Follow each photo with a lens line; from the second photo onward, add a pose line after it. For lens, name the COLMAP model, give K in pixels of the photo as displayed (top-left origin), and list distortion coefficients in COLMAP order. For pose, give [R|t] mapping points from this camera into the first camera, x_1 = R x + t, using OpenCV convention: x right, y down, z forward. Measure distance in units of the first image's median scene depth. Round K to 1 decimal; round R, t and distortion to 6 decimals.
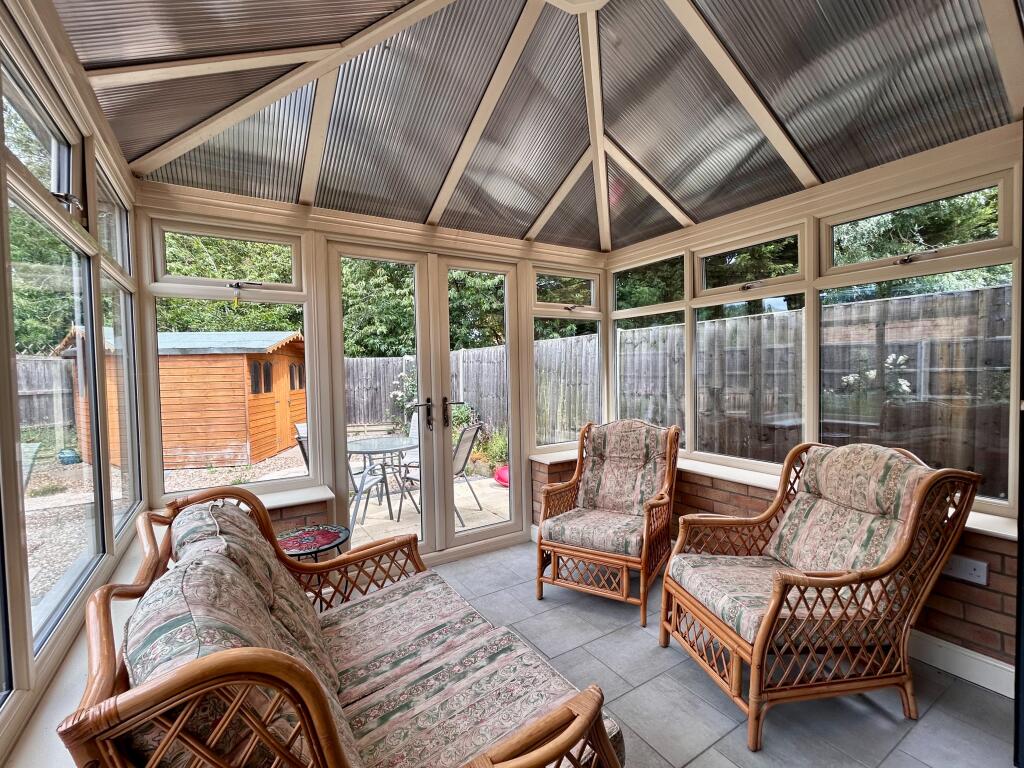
lens RADIAL K [[453.0, 0, 512.0], [0, 453.0, 384.0], [0, 0, 1]] dist [0.000088, 0.000004]
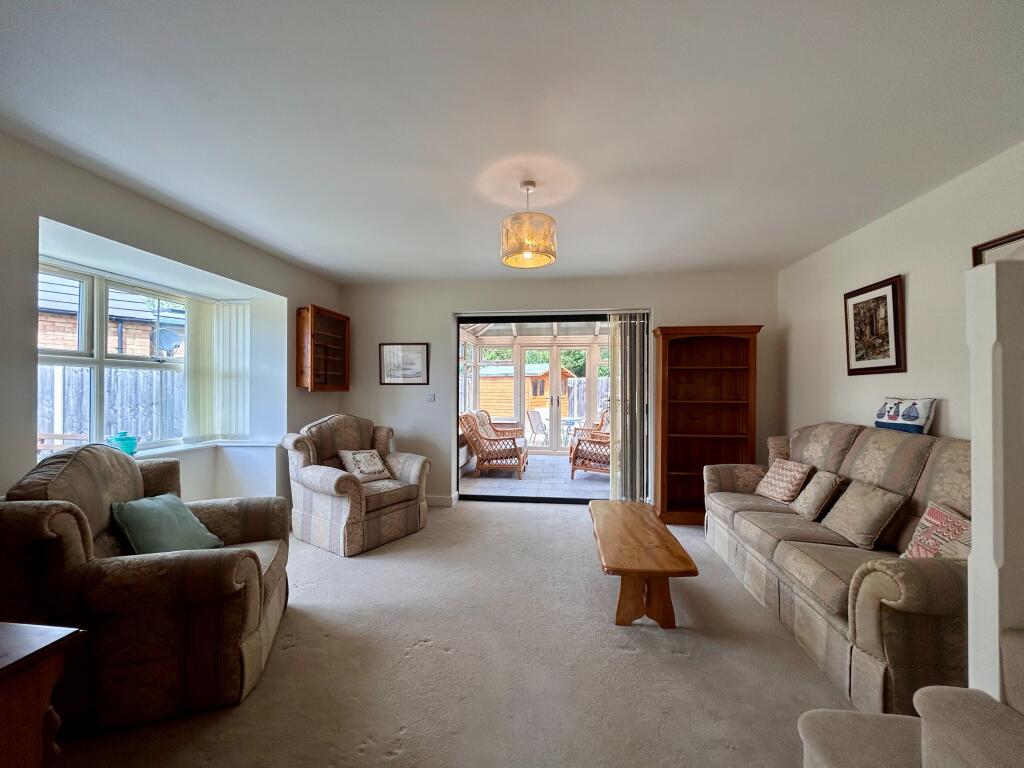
lens RADIAL K [[411.8, 0, 512.0], [0, 411.8, 384.0], [0, 0, 1]] dist [-0.000150, 0.000598]
pose [[0.769460, 0.019398, -0.638400, 0.575128], [-0.038767, 0.999114, -0.016368, 0.003186], [0.637517, 0.037343, 0.769530, -0.526129]]
